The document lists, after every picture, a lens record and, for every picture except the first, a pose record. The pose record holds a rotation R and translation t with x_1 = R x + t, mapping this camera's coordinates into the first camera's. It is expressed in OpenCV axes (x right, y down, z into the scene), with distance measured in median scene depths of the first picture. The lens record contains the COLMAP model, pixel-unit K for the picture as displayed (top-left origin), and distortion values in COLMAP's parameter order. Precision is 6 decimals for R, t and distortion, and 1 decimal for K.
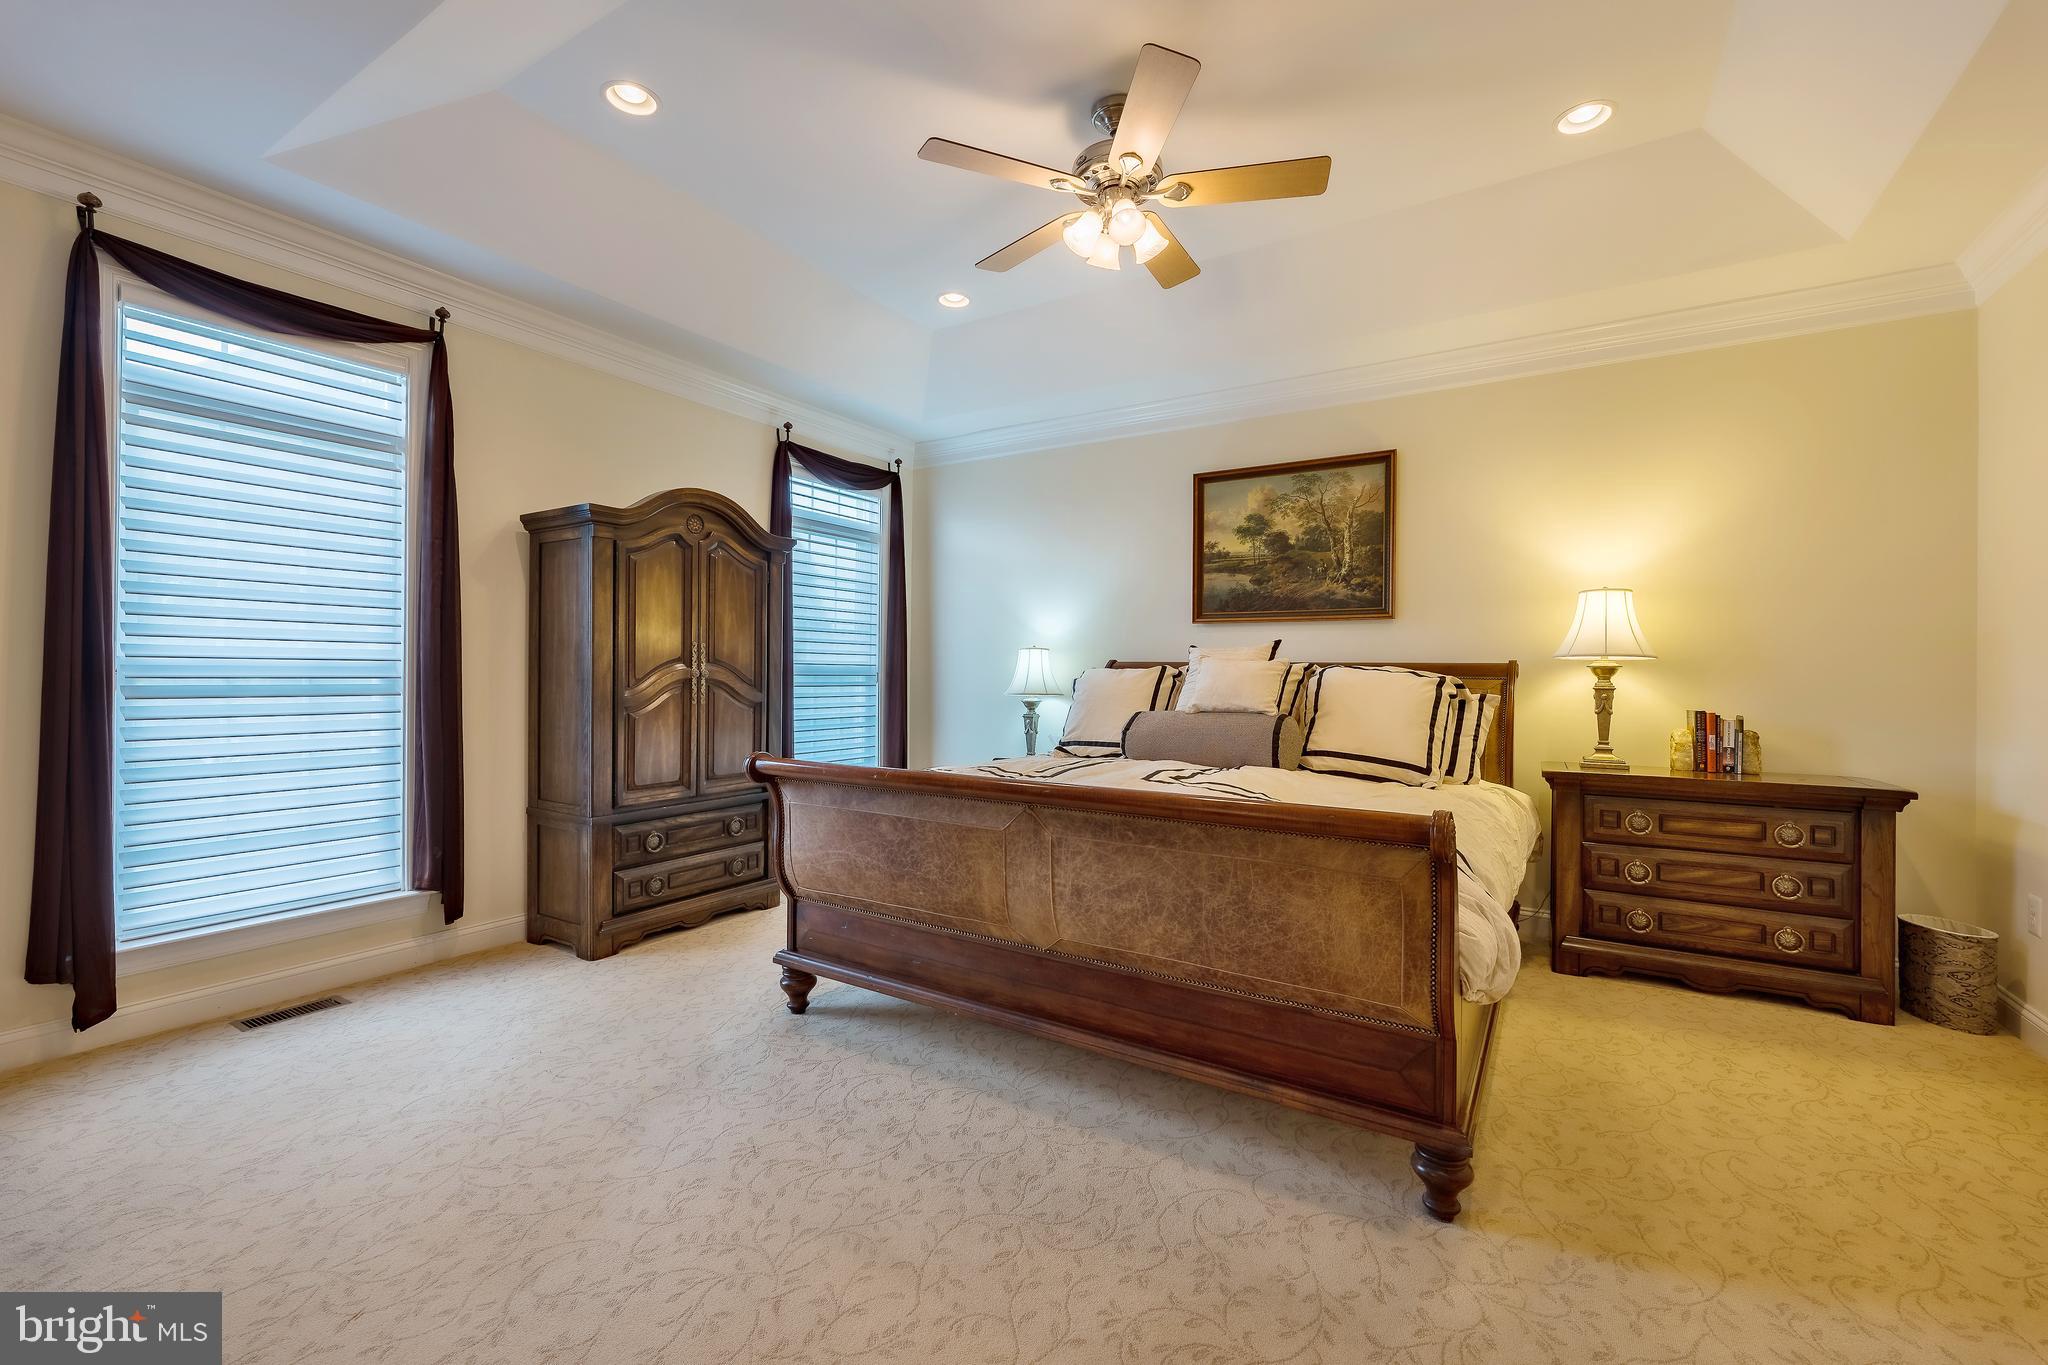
lens RADIAL K [[853.0, 0, 1031.3], [0, 853.0, 673.5], [0, 0, 1]] dist [0.000493, -0.000680]
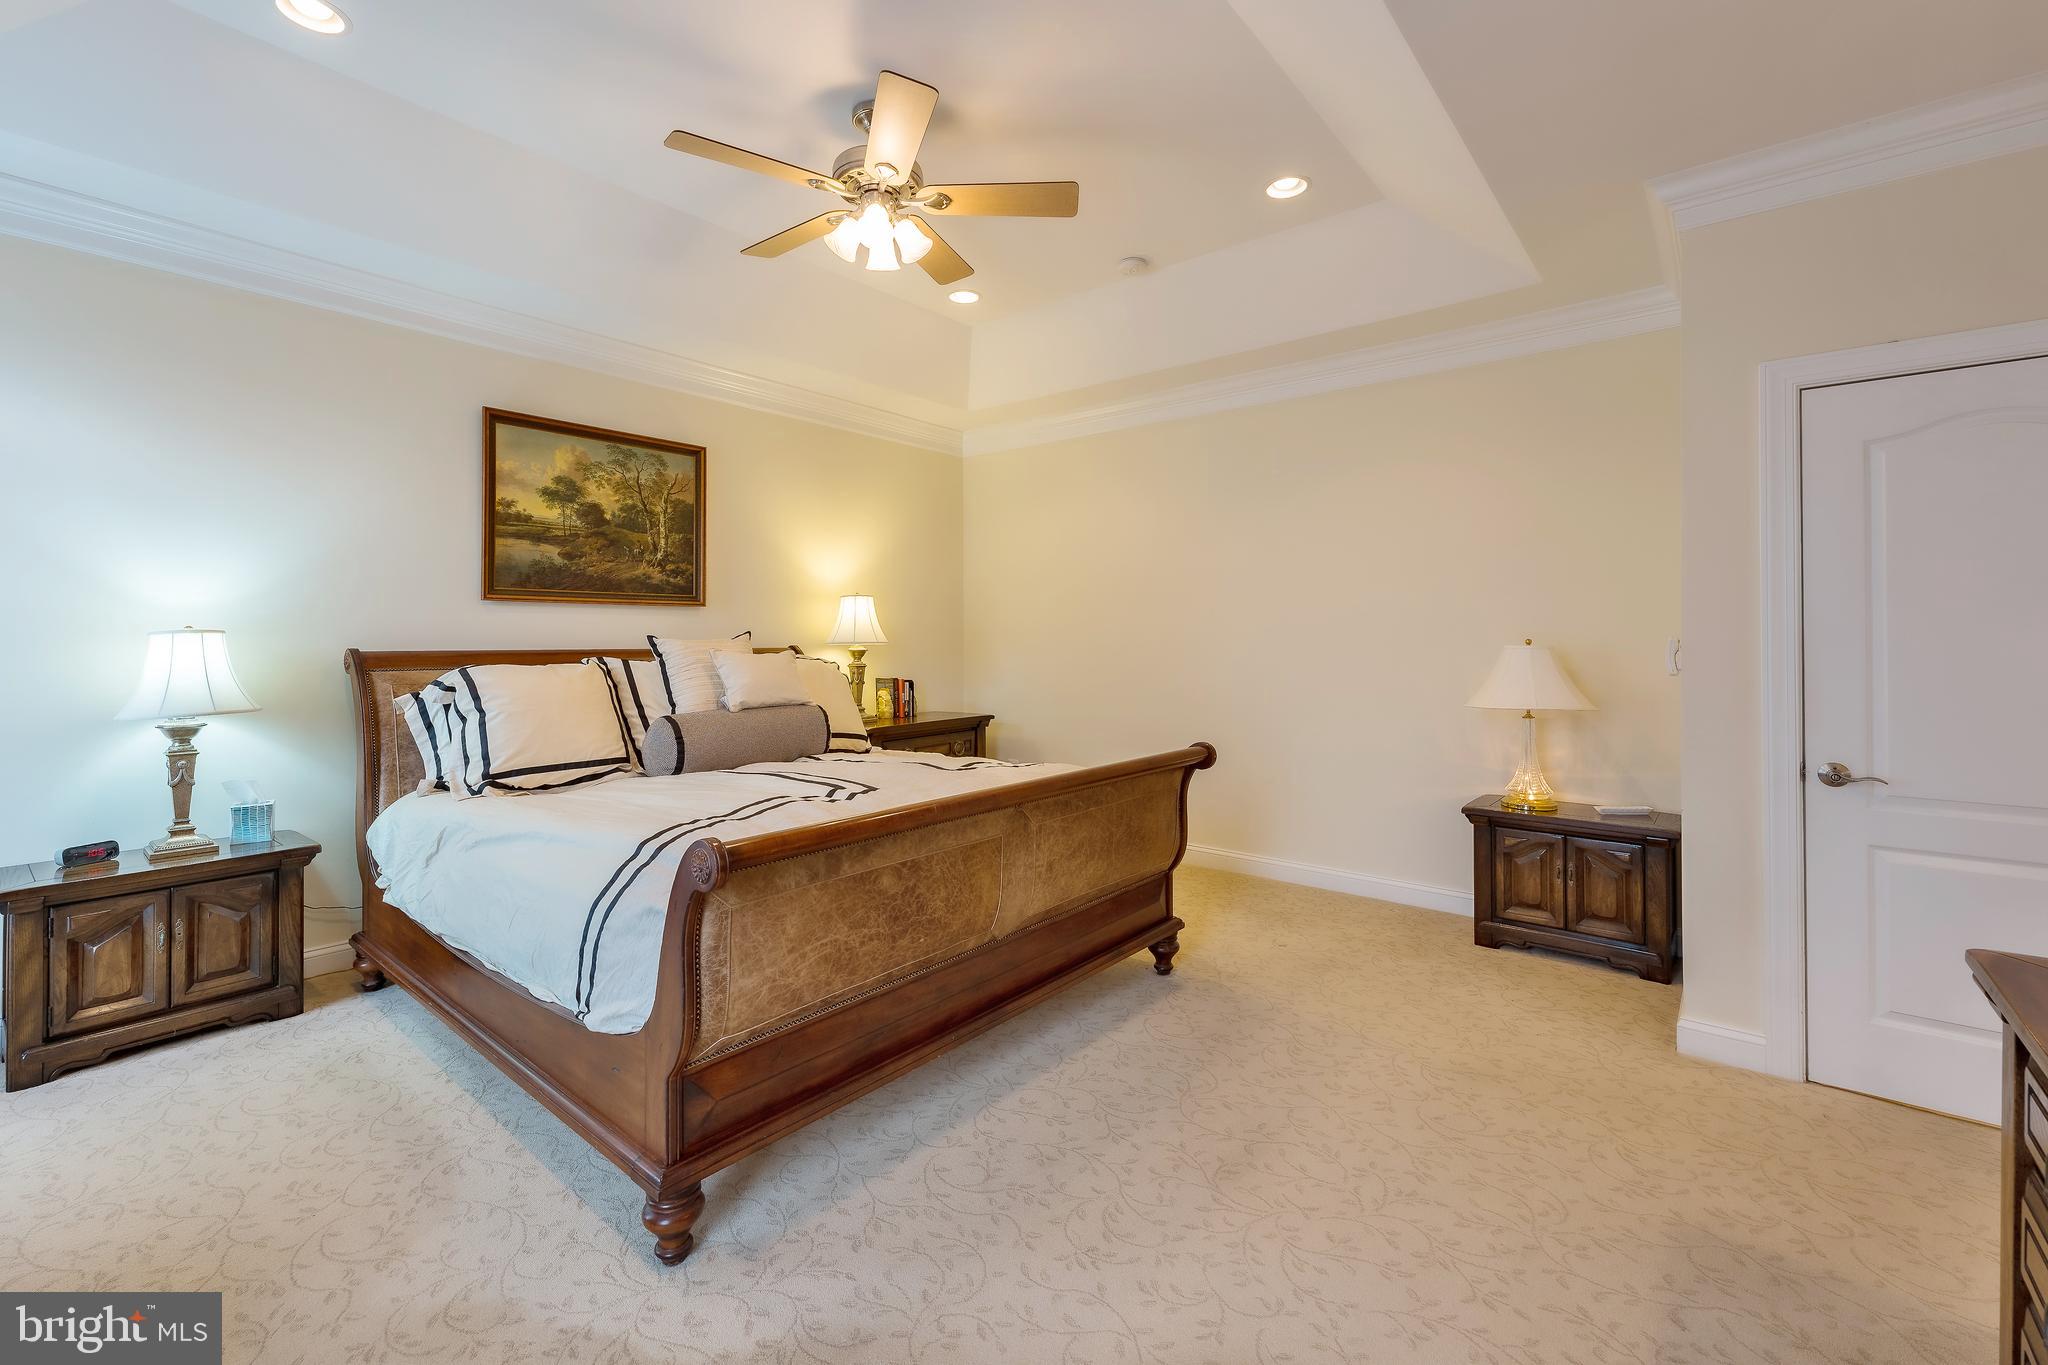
lens RADIAL K [[853.0, 0, 1039.9], [0, 853.0, 637.3], [0, 0, 1]] dist [0.000493, -0.000680]
pose [[0.126201, -0.009995, 0.991954, -0.556078], [0.002521, 0.999949, 0.009755, -0.034282], [-0.992002, 0.001270, 0.126219, 0.439043]]
